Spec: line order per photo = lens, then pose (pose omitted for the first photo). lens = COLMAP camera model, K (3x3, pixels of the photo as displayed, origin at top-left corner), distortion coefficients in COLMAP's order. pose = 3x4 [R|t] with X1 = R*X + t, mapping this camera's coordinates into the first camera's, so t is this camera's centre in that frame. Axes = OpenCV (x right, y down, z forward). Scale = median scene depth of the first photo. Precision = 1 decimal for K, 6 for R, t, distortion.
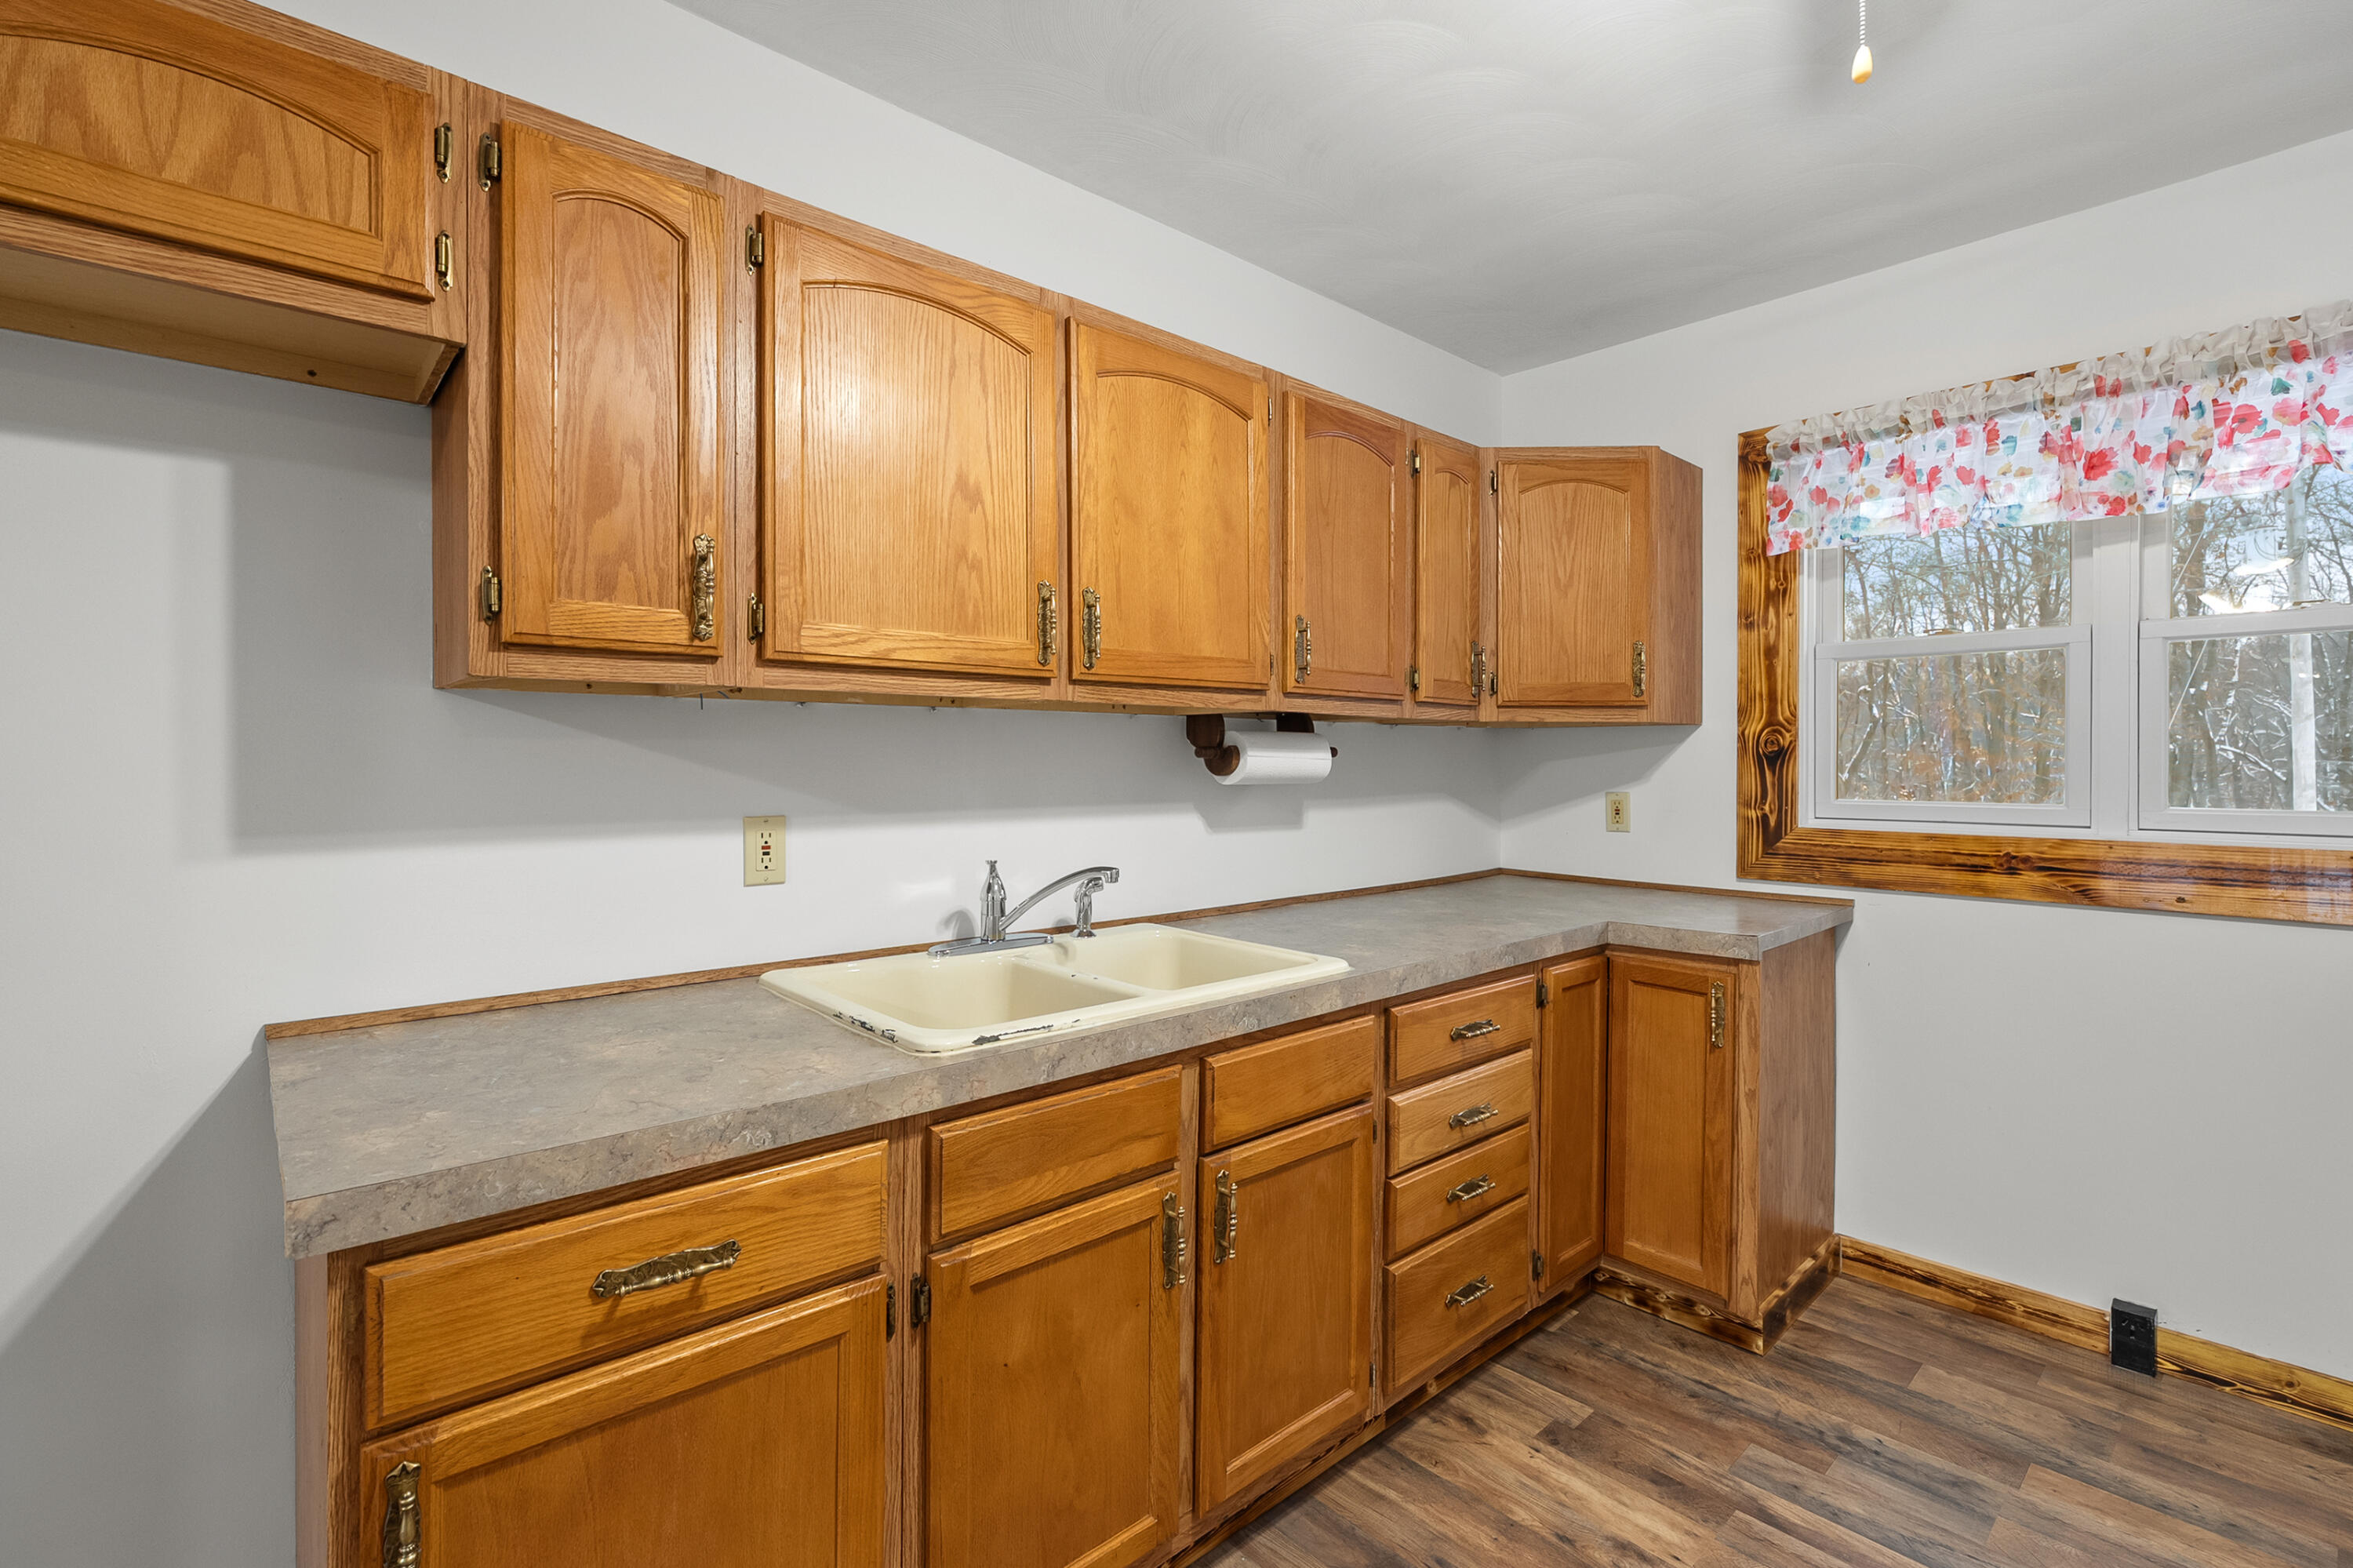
lens RADIAL K [[1056.8, 0, 1172.5], [0, 1056.8, 768.5], [0, 0, 1]] dist [-0.010750, 0.005852]
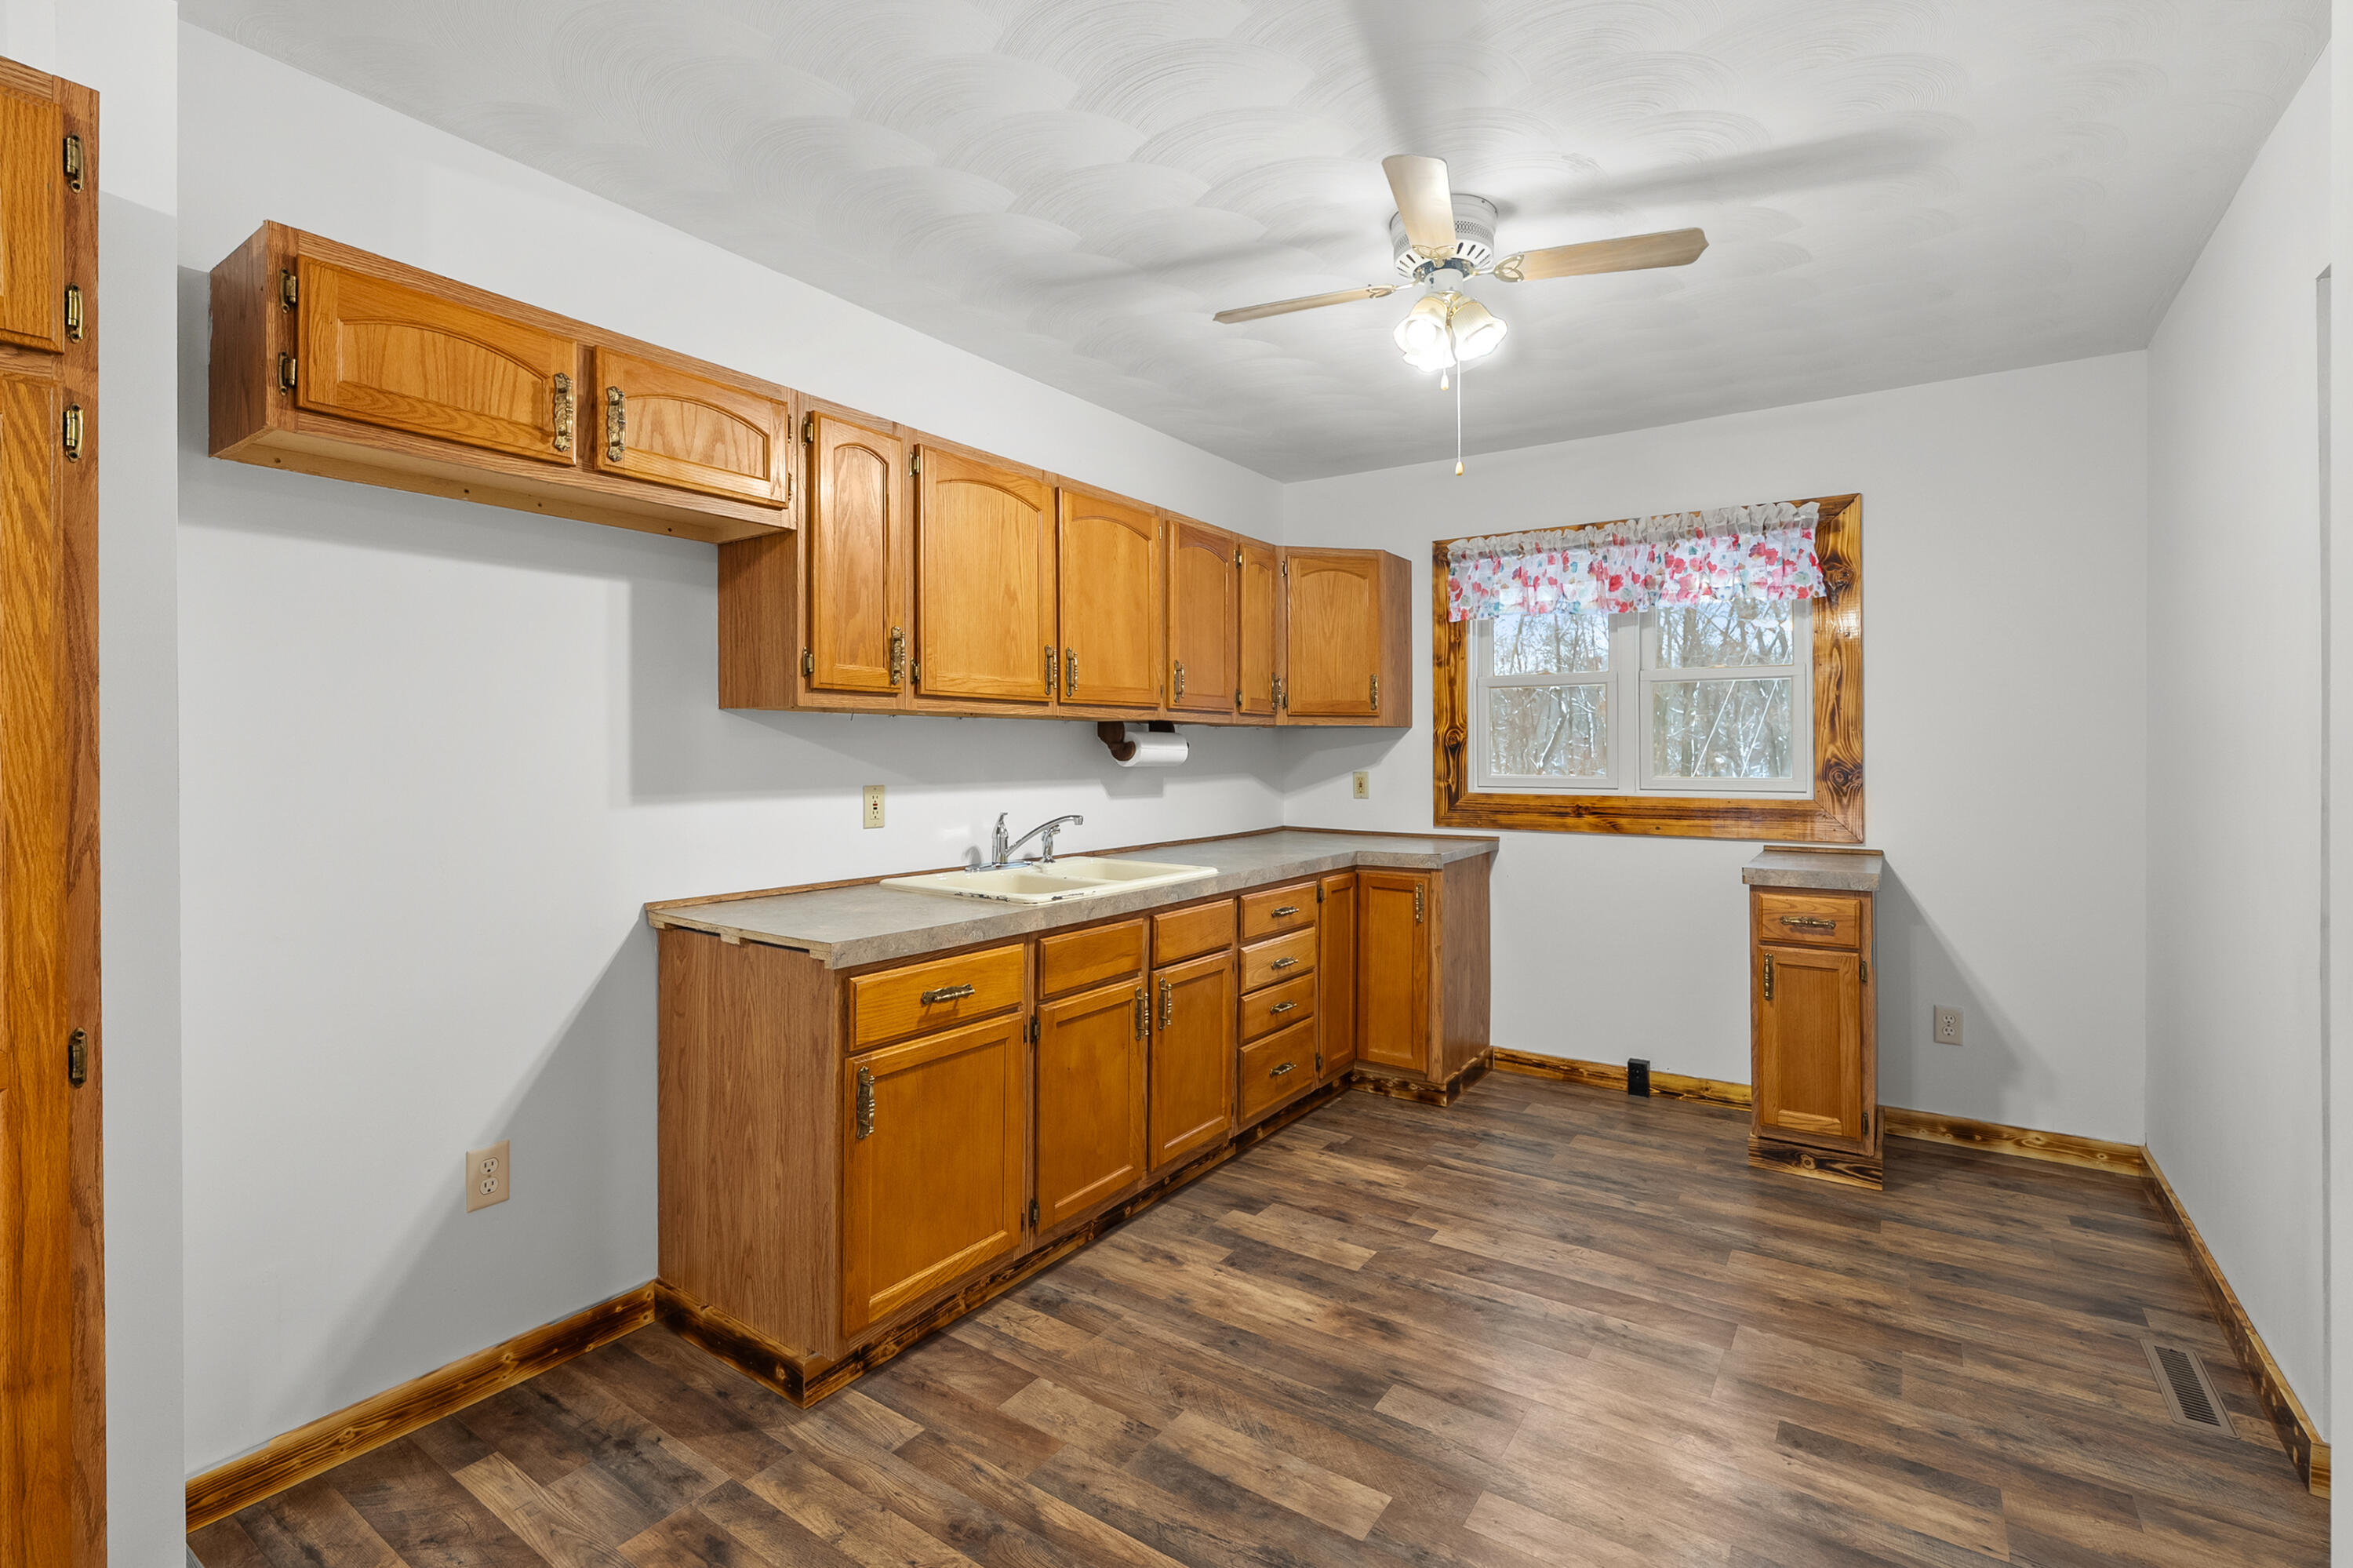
lens RADIAL K [[1062.2, 0, 1169.5], [0, 1062.2, 747.9], [0, 0, 1]] dist [-0.005252, -0.000374]
pose [[0.973742, -0.001349, 0.227649, -0.272599], [0.004073, 0.999926, -0.011497, 0.006606], [-0.227617, 0.012122, 0.973675, -0.597631]]
